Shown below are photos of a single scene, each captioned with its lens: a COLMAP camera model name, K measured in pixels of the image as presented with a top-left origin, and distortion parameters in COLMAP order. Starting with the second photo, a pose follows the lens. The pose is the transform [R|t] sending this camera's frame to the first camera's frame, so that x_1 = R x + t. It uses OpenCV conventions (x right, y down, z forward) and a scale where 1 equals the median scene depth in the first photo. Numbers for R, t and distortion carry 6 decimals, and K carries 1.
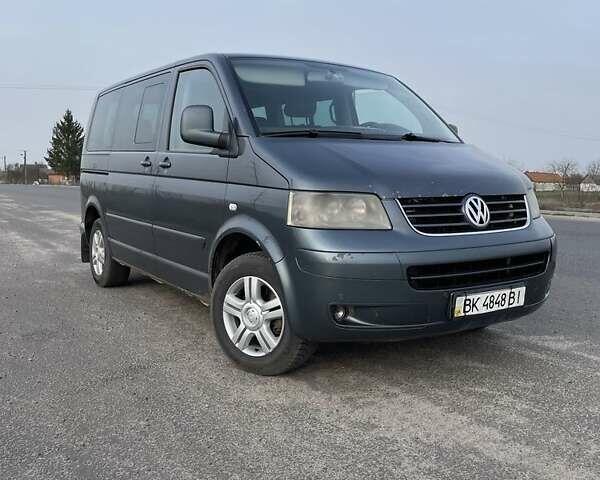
lens RADIAL K [[625.3, 0, 301.3], [0, 625.3, 237.7], [0, 0, 1]] dist [0.023768, 0.000000]
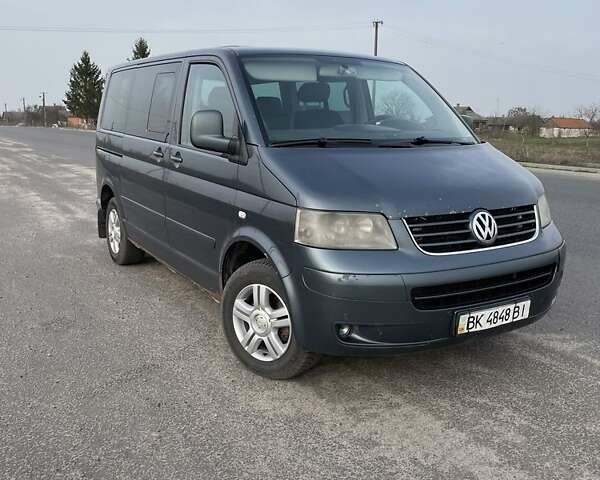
lens RADIAL K [[625.3, 0, 301.6], [0, 625.3, 237.1], [0, 0, 1]] dist [0.023768, 0.000000]
pose [[0.999494, 0.011282, -0.029749, 0.017802], [-0.008384, 0.995365, 0.095803, -0.115899], [0.030692, -0.095505, 0.994956, -0.006166]]
